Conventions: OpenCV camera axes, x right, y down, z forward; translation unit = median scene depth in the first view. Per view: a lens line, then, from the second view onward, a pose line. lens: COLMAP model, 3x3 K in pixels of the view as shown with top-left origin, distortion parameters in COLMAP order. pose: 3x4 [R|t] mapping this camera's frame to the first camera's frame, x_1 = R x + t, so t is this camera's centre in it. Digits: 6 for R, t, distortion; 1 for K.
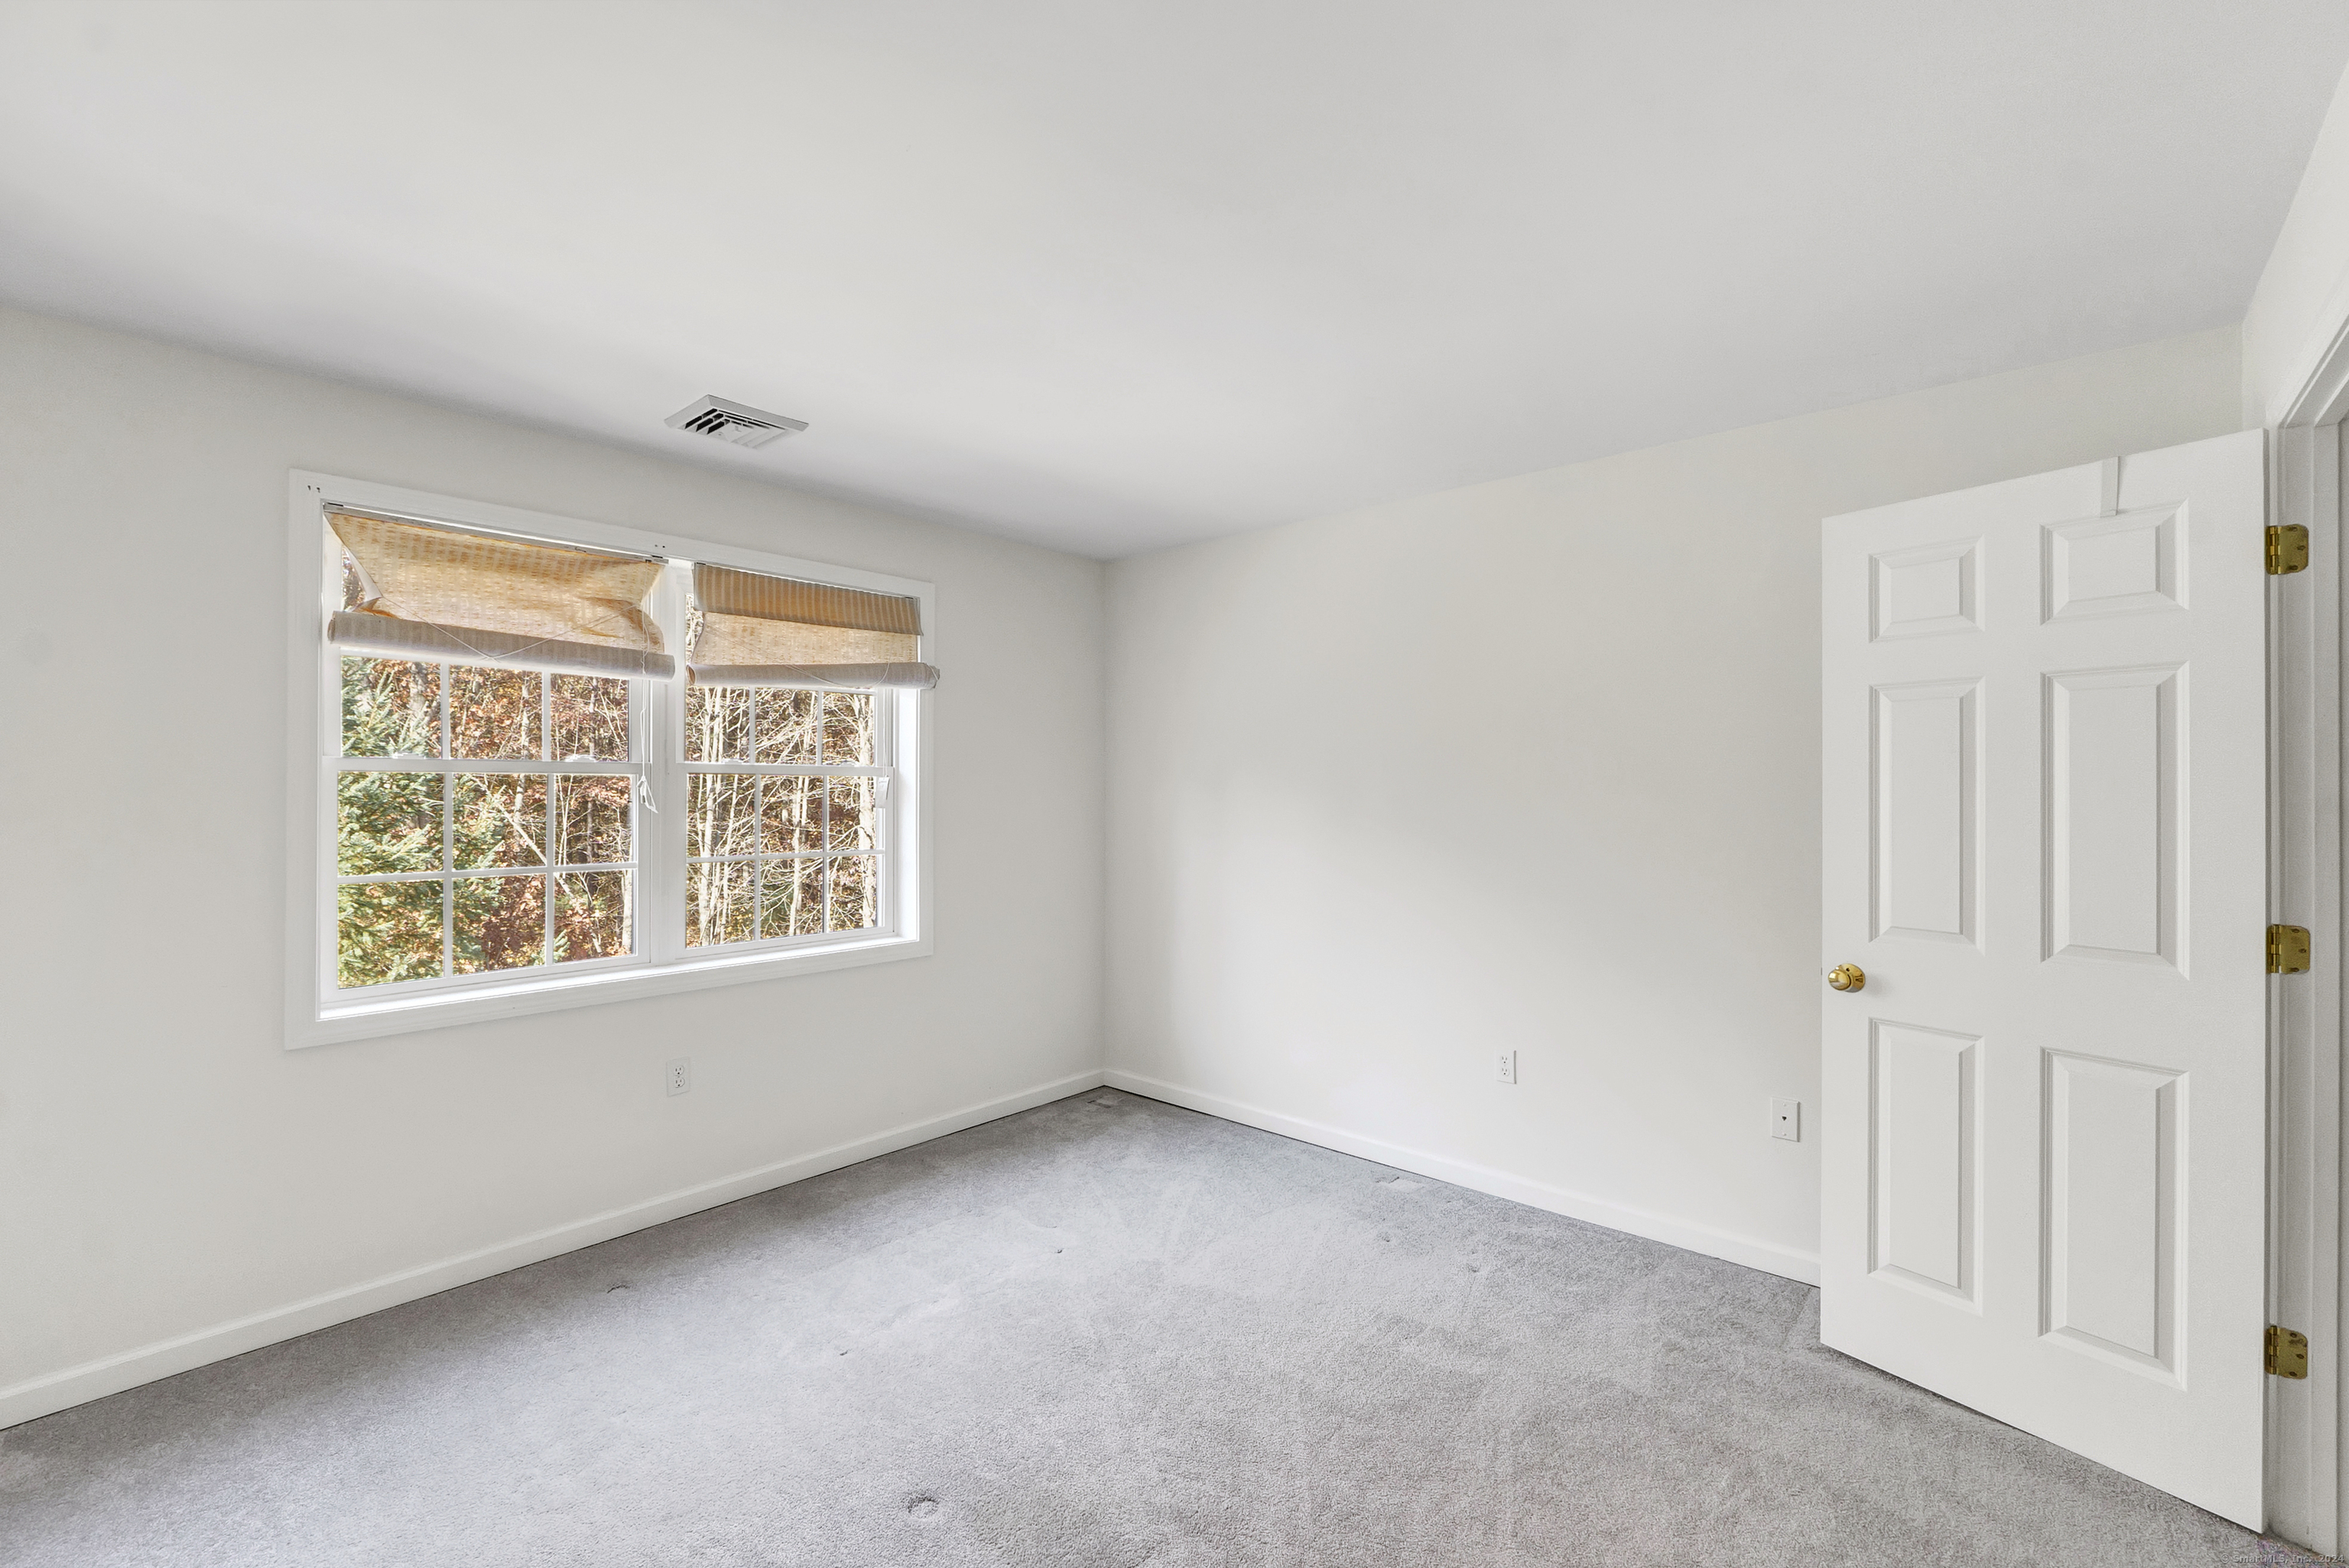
lens RADIAL K [[1005.7, 0, 1174.5], [0, 1005.7, 784.0], [0, 0, 1]] dist [-0.002958, -0.000713]
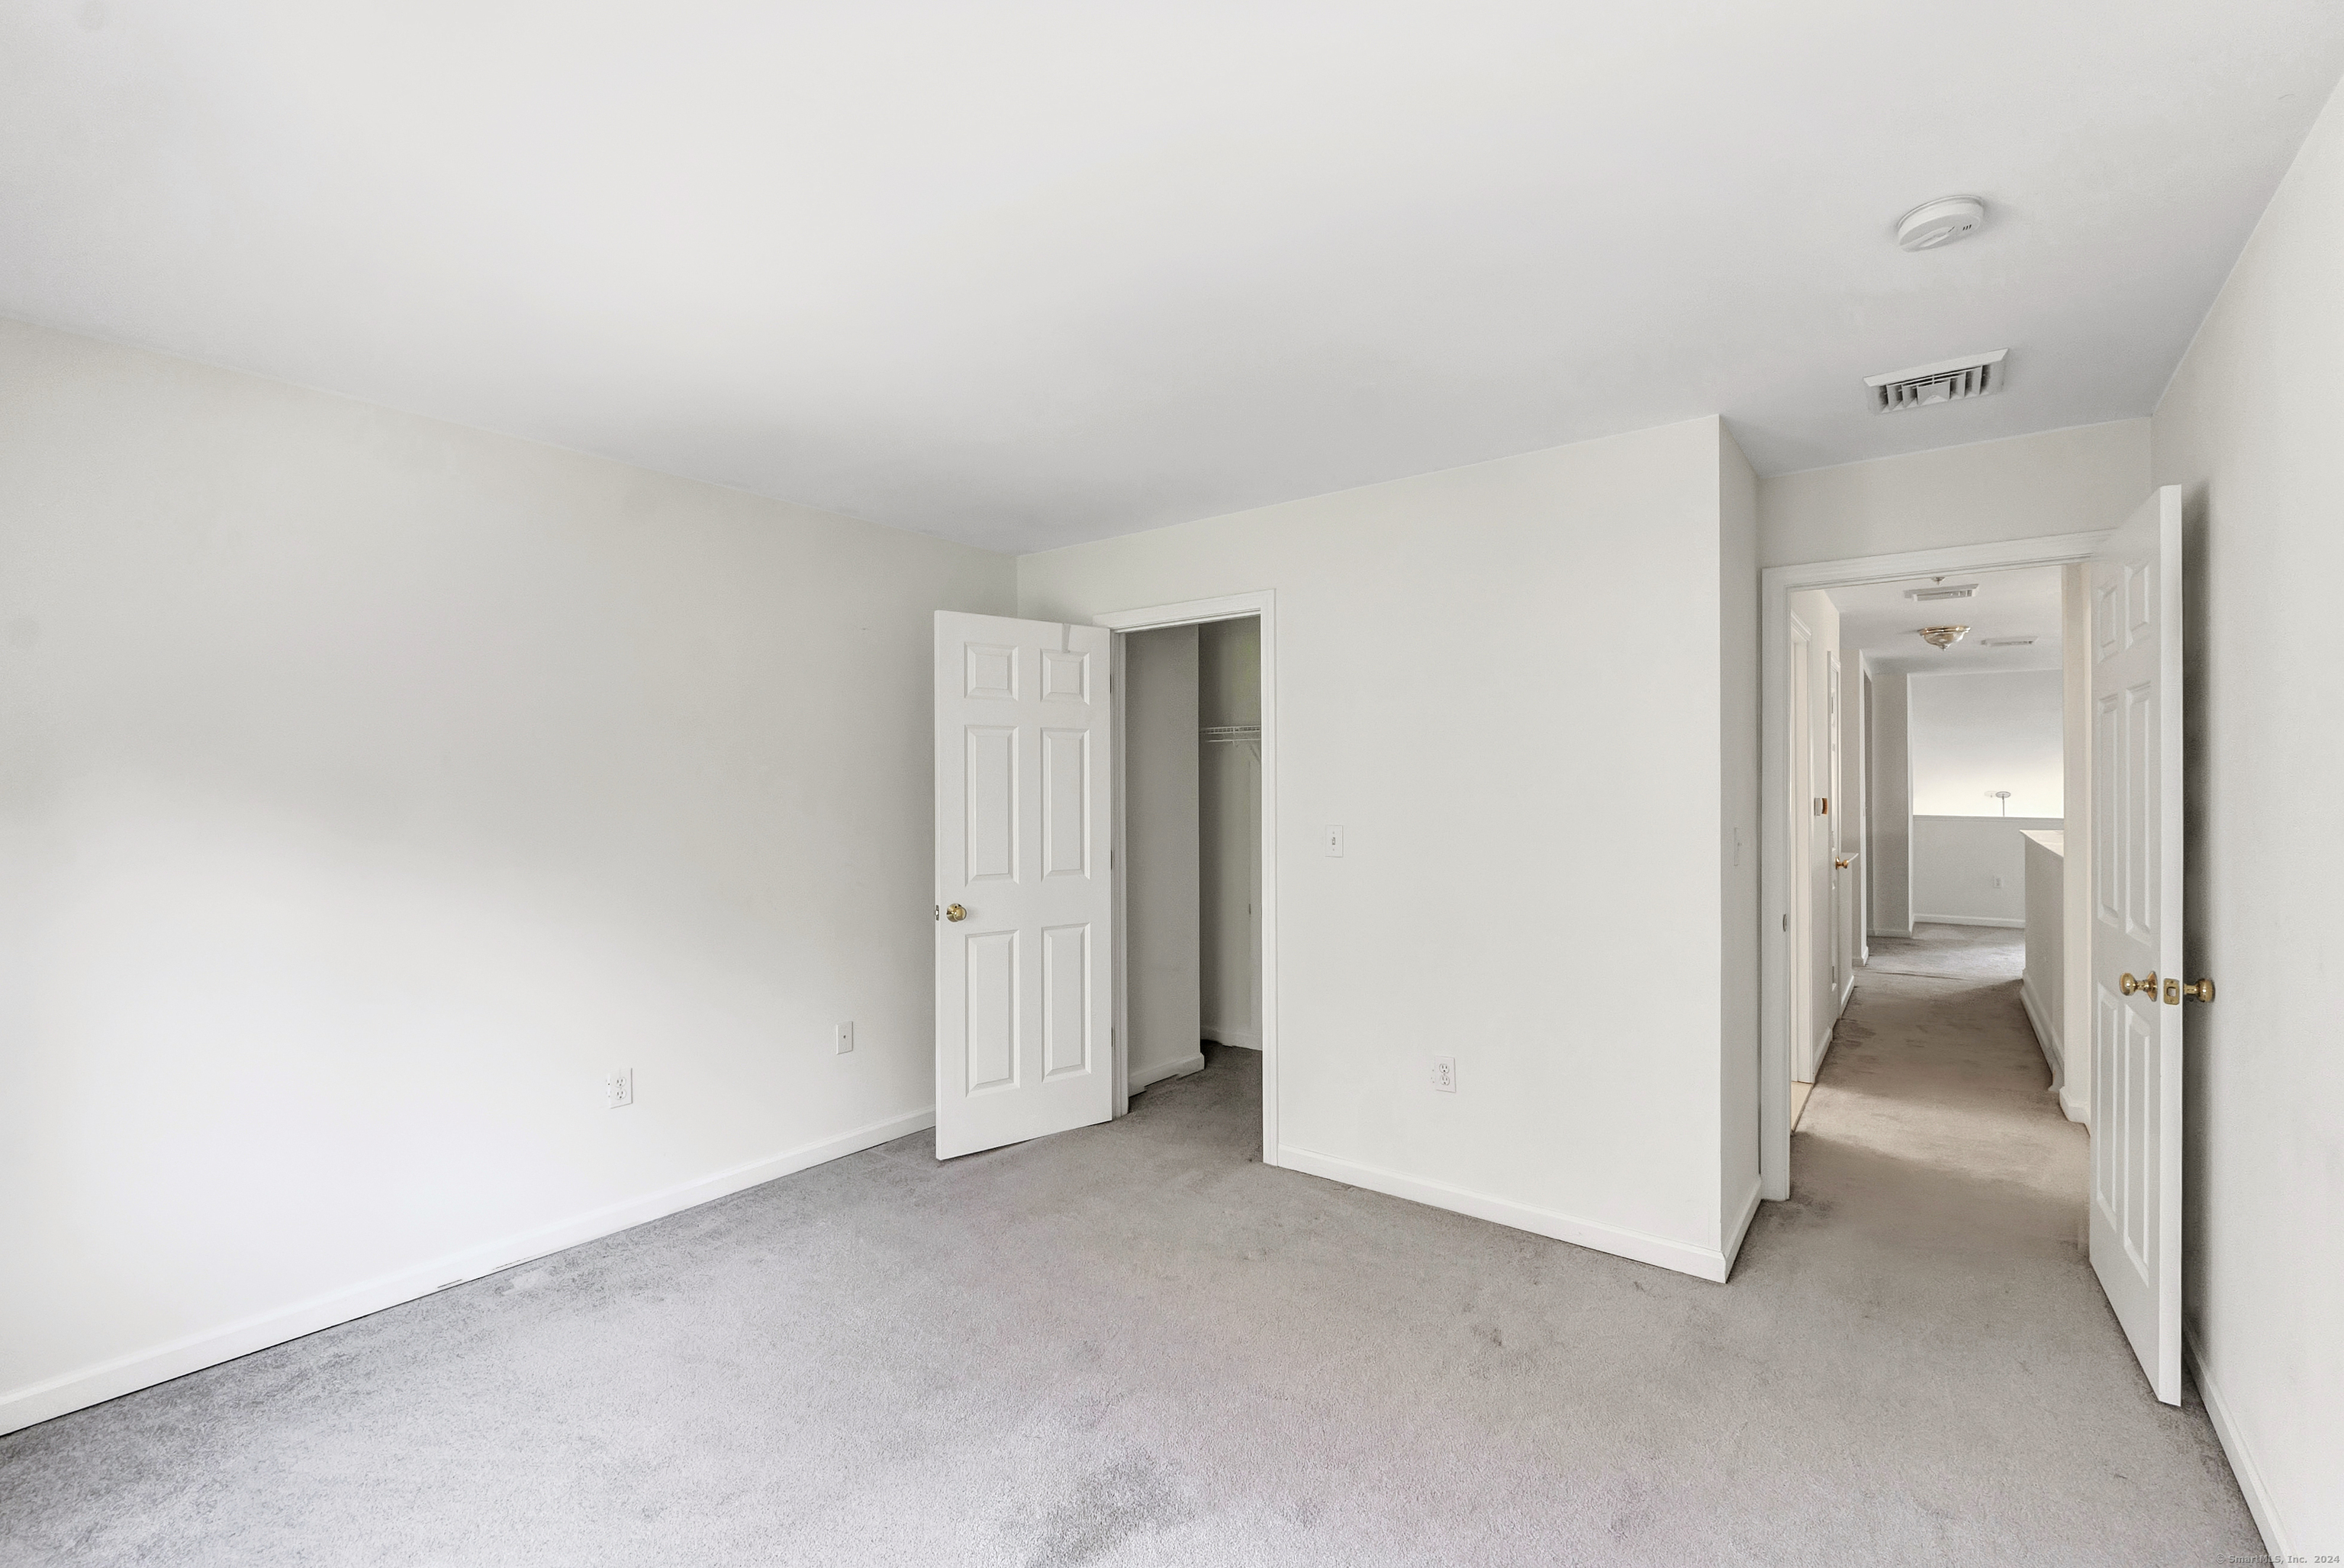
lens RADIAL K [[1003.6, 0, 1172.0], [0, 1003.6, 784.0], [0, 0, 1]] dist [-0.002958, -0.000713]
pose [[-0.058444, -0.003282, 0.998285, -0.859793], [-0.001390, 0.999994, 0.003206, -0.011007], [-0.998290, -0.001200, -0.058448, 0.732264]]
